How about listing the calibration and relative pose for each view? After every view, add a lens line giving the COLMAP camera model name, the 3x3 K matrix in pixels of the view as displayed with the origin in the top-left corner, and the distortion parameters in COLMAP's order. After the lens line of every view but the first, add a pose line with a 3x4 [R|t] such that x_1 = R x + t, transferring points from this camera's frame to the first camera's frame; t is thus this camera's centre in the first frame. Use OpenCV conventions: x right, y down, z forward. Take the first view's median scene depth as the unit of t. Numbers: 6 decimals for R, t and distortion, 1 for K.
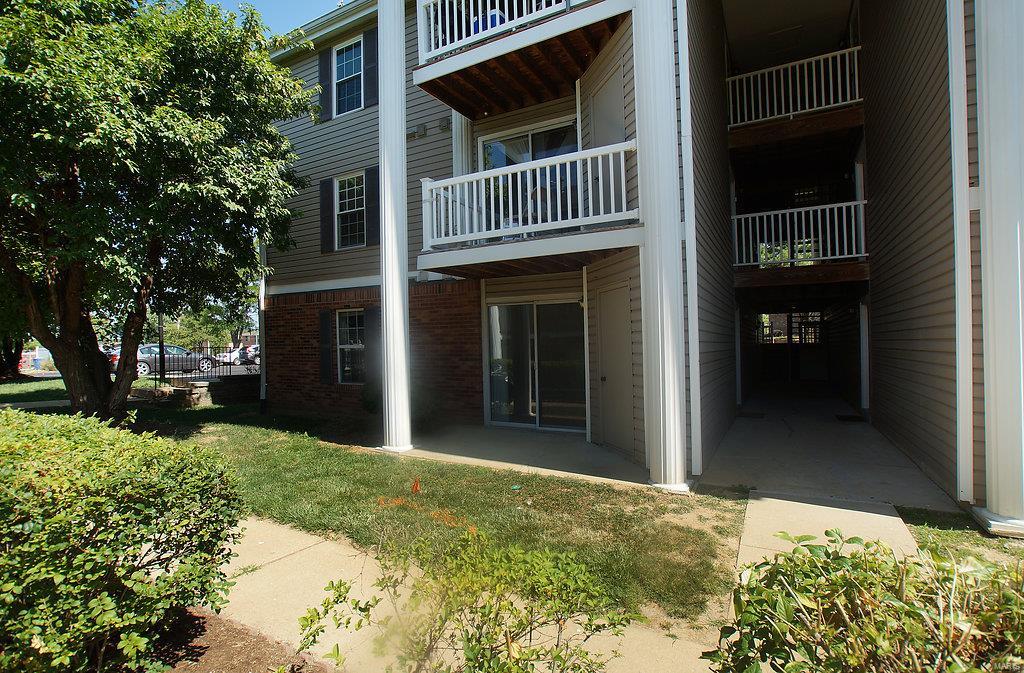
lens RADIAL K [[491.5, 0, 512.0], [0, 491.5, 336.5], [0, 0, 1]] dist [-0.047992, 0.020652]
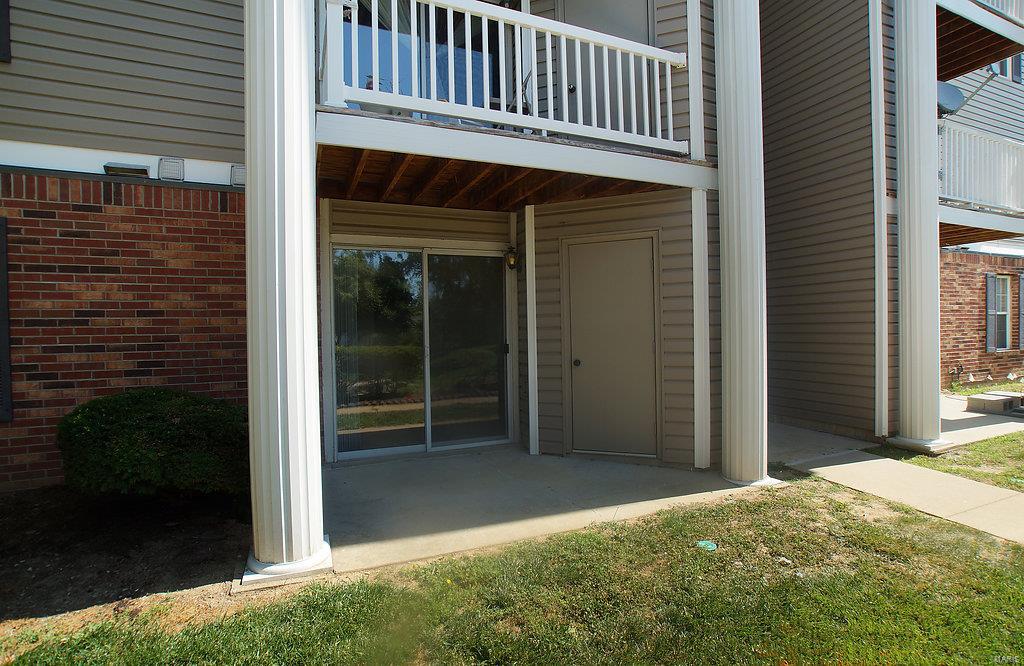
lens RADIAL K [[496.5, 0, 512.3], [0, 496.5, 321.5], [0, 0, 1]] dist [-0.051246, -0.000112]
pose [[0.623615, 0.014772, 0.781592, -0.616310], [-0.004865, 0.999875, -0.015016, 0.050106], [-0.781717, 0.005562, 0.623609, 0.840365]]
